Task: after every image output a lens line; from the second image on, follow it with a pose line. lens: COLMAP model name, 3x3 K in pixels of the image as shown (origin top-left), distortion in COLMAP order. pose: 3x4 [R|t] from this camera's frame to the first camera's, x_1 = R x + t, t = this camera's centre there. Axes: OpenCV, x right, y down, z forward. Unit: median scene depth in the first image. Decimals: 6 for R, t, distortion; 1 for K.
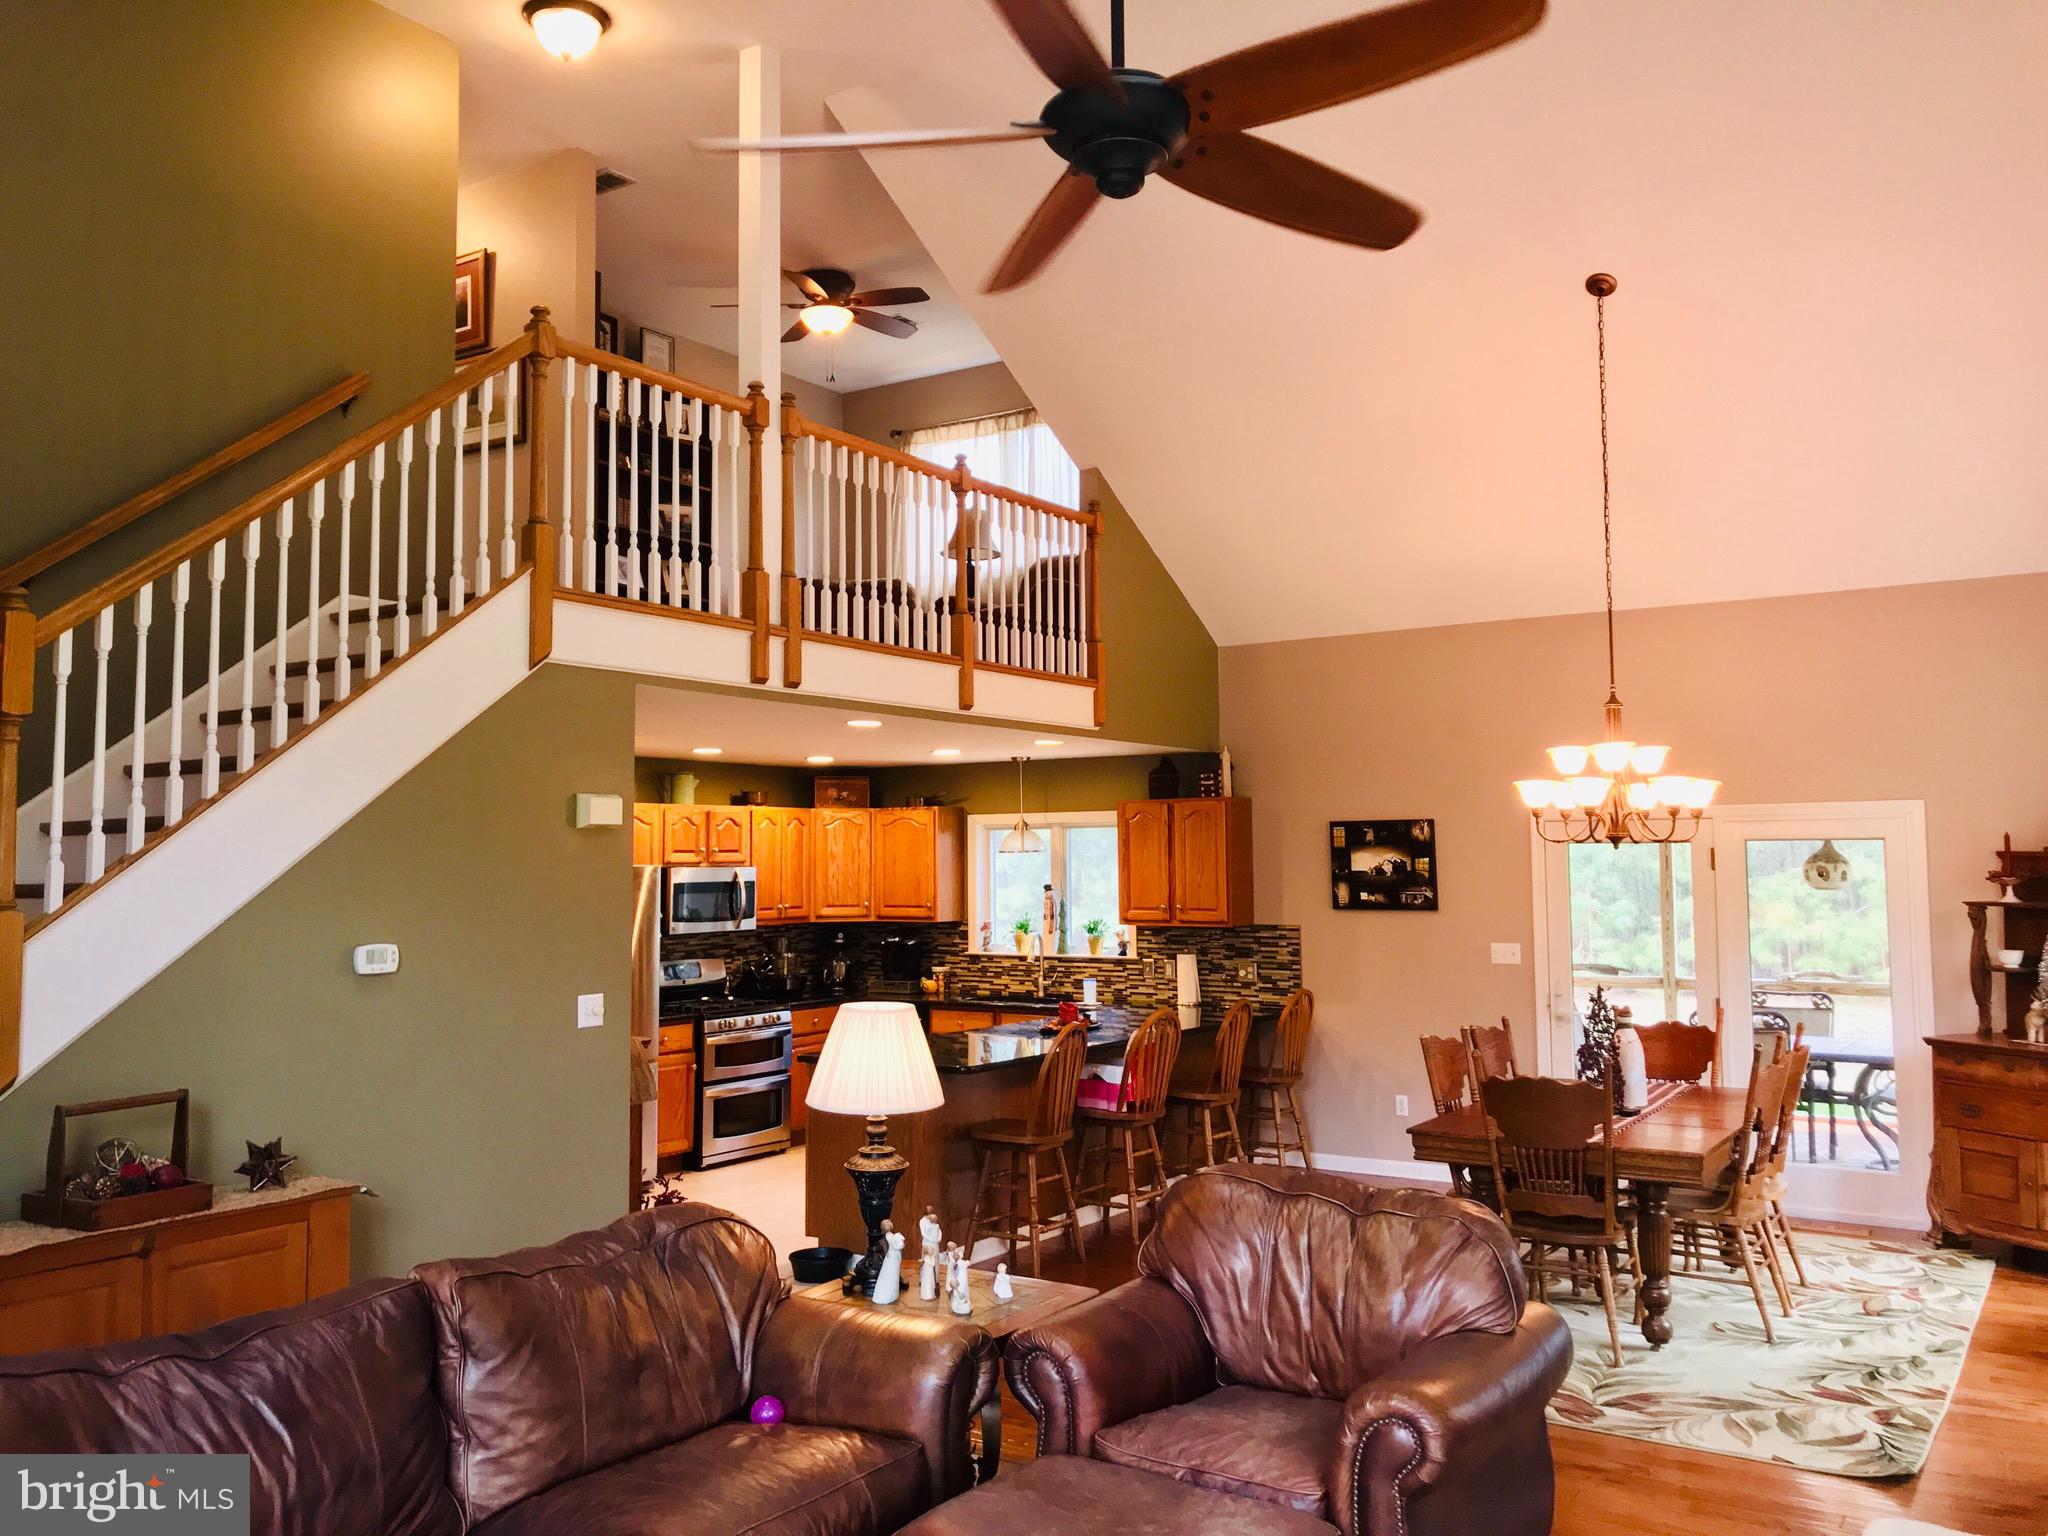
lens RADIAL K [[1671.5, 0, 1005.2], [0, 1671.5, 754.4], [0, 0, 1]] dist [0.058646, -0.086038]
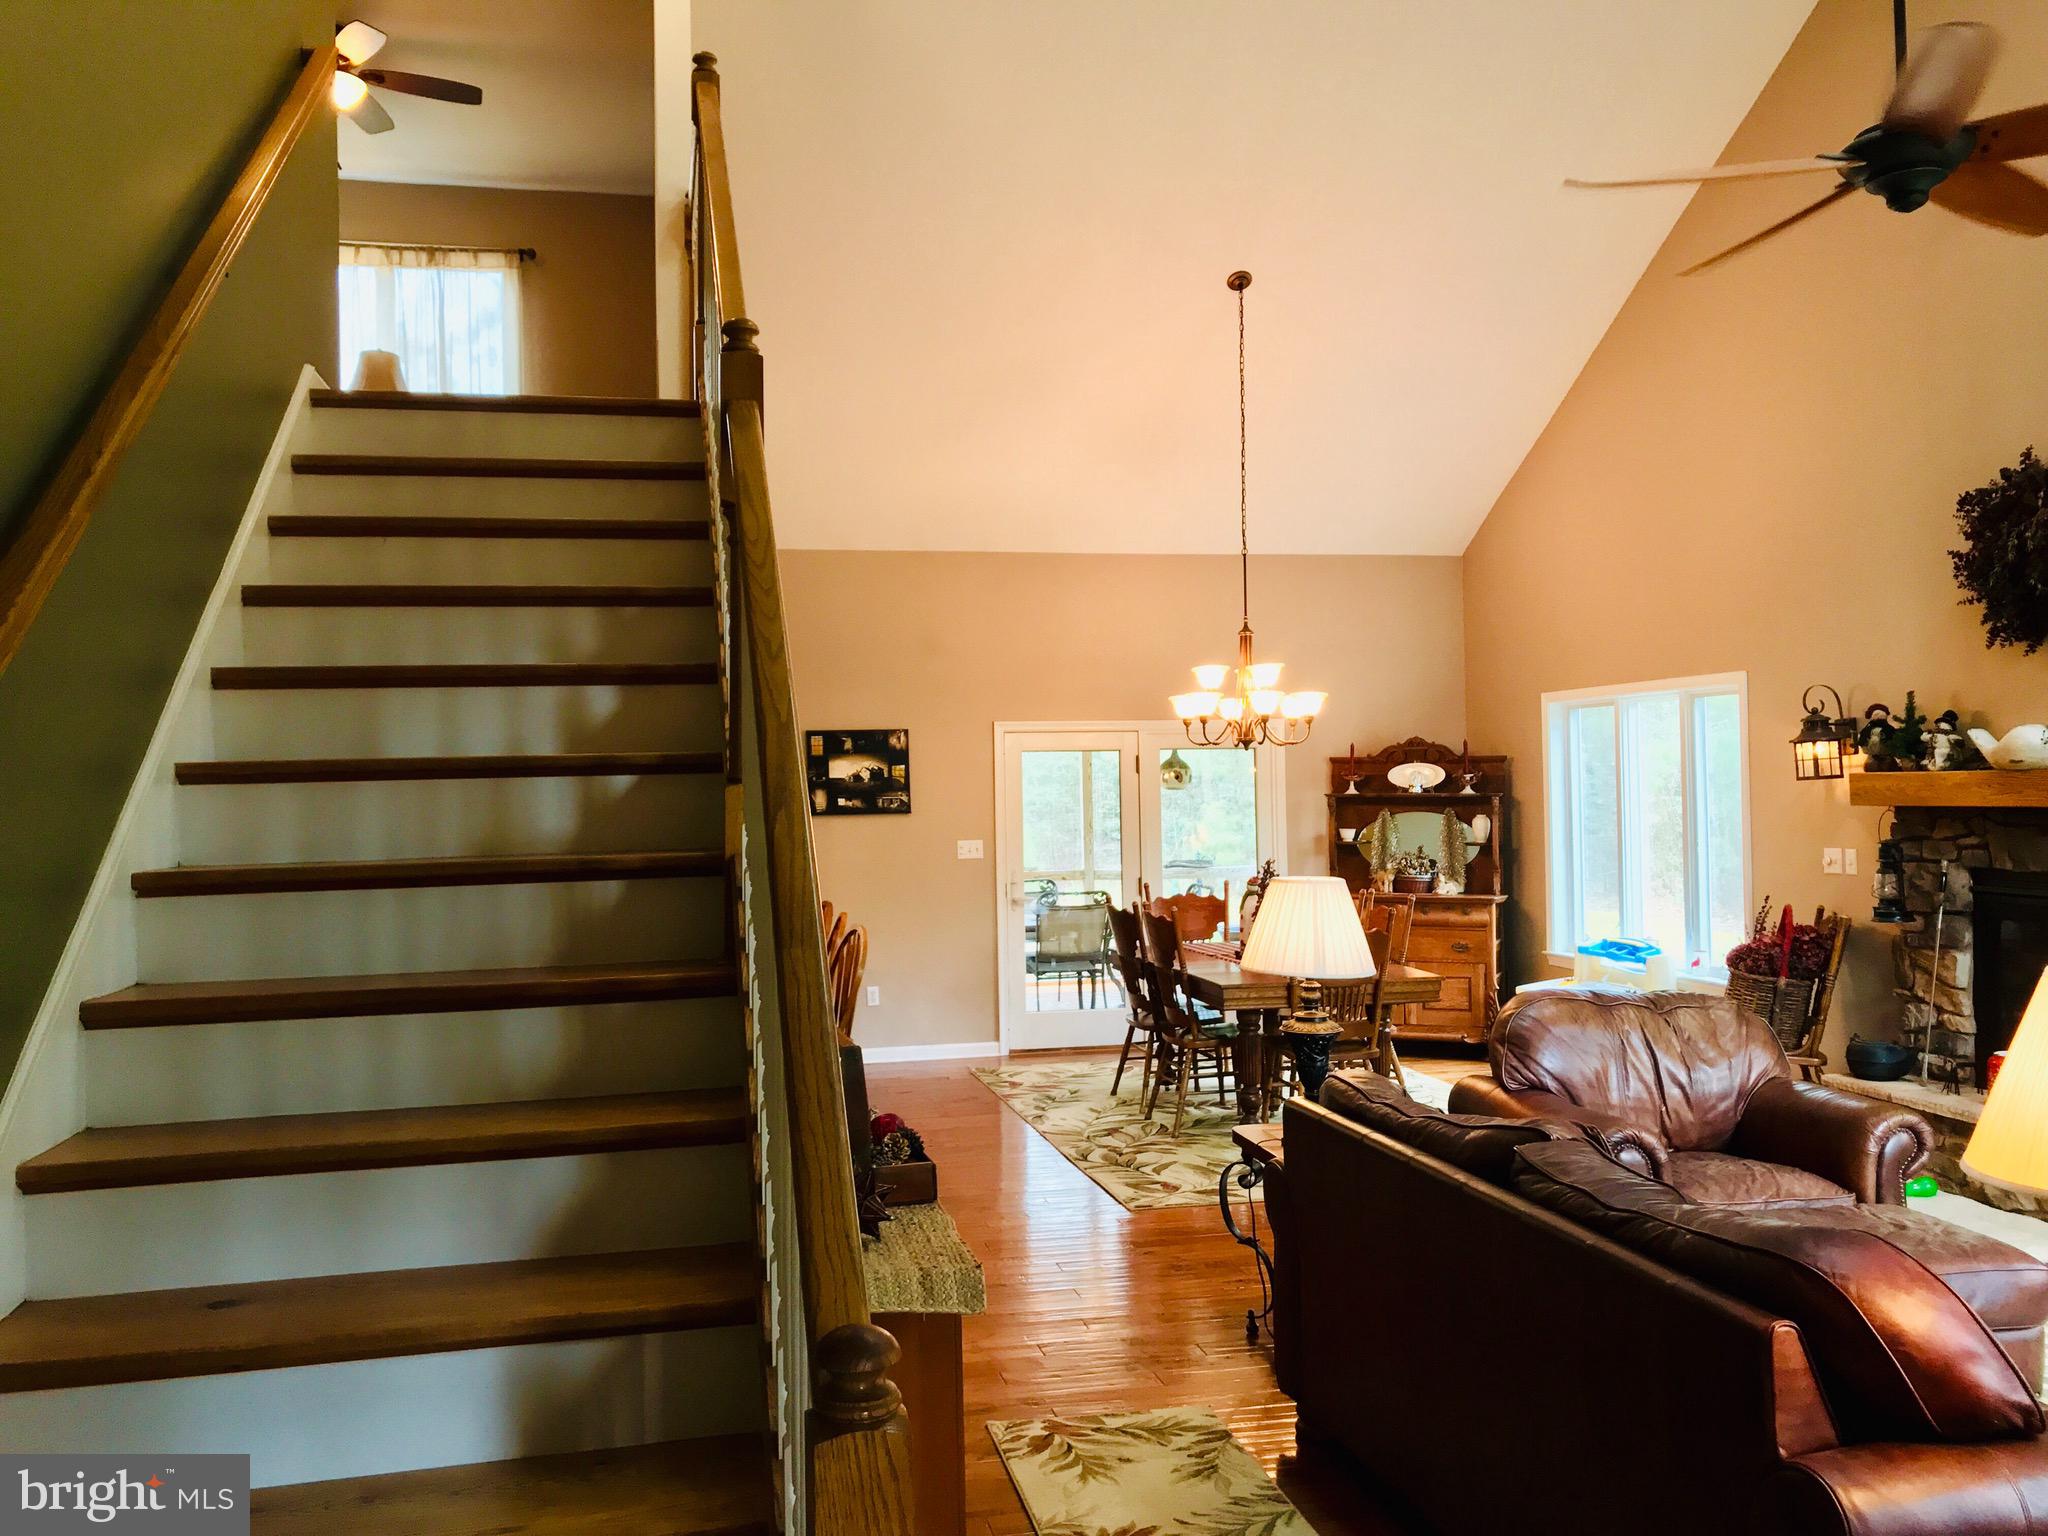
lens RADIAL K [[1671.5, 0, 1011.2], [0, 1671.5, 746.4], [0, 0, 1]] dist [0.058646, -0.086038]
pose [[0.695573, 0.011655, 0.718361, -0.444399], [-0.035424, 0.999209, 0.018089, 0.026159], [-0.717582, -0.038030, 0.695435, 0.191827]]
